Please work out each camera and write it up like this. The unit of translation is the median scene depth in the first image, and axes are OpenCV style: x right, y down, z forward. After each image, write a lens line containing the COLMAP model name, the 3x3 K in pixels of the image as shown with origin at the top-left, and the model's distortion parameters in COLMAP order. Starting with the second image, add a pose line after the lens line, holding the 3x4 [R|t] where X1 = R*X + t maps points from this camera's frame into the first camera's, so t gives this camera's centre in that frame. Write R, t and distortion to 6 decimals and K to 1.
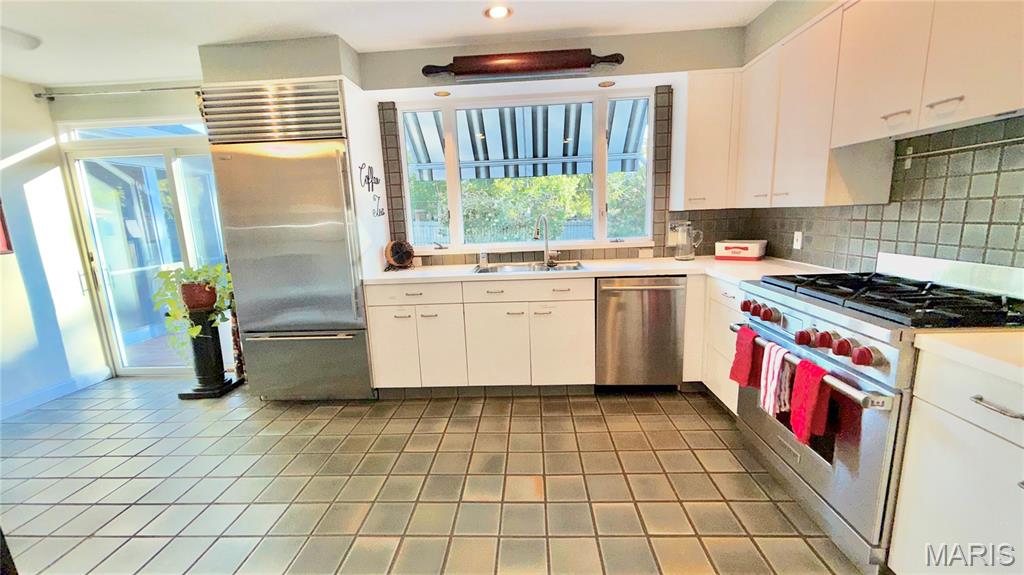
lens RADIAL K [[403.4, 0, 510.8], [0, 403.4, 289.0], [0, 0, 1]] dist [-0.004267, -0.000870]
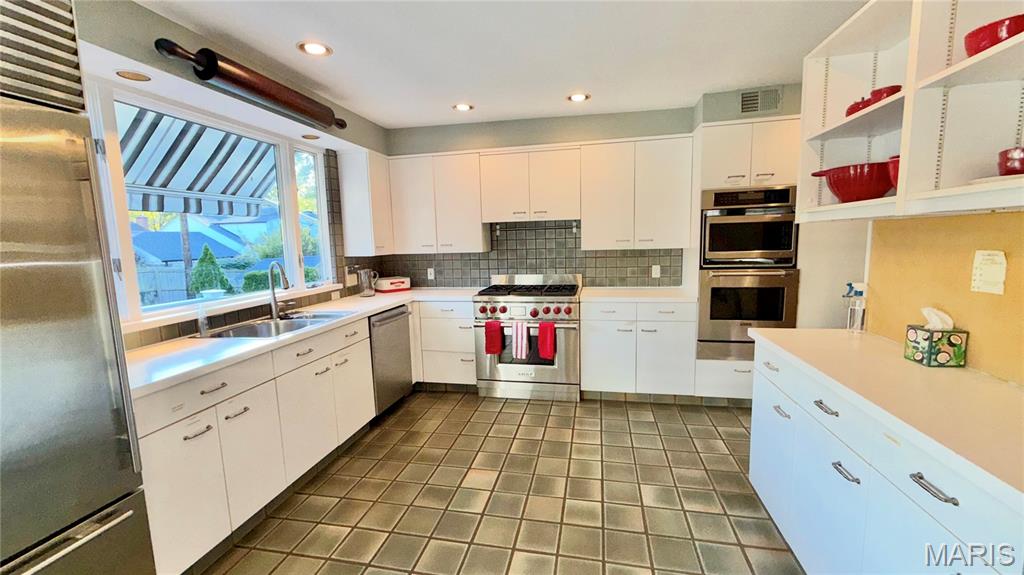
lens RADIAL K [[403.4, 0, 509.9], [0, 403.4, 288.2], [0, 0, 1]] dist [-0.004267, -0.000870]
pose [[0.164651, -0.083917, 0.982776, -0.768589], [0.199307, 0.978652, 0.050174, -0.080036], [-0.966006, 0.187612, 0.177861, 0.410847]]
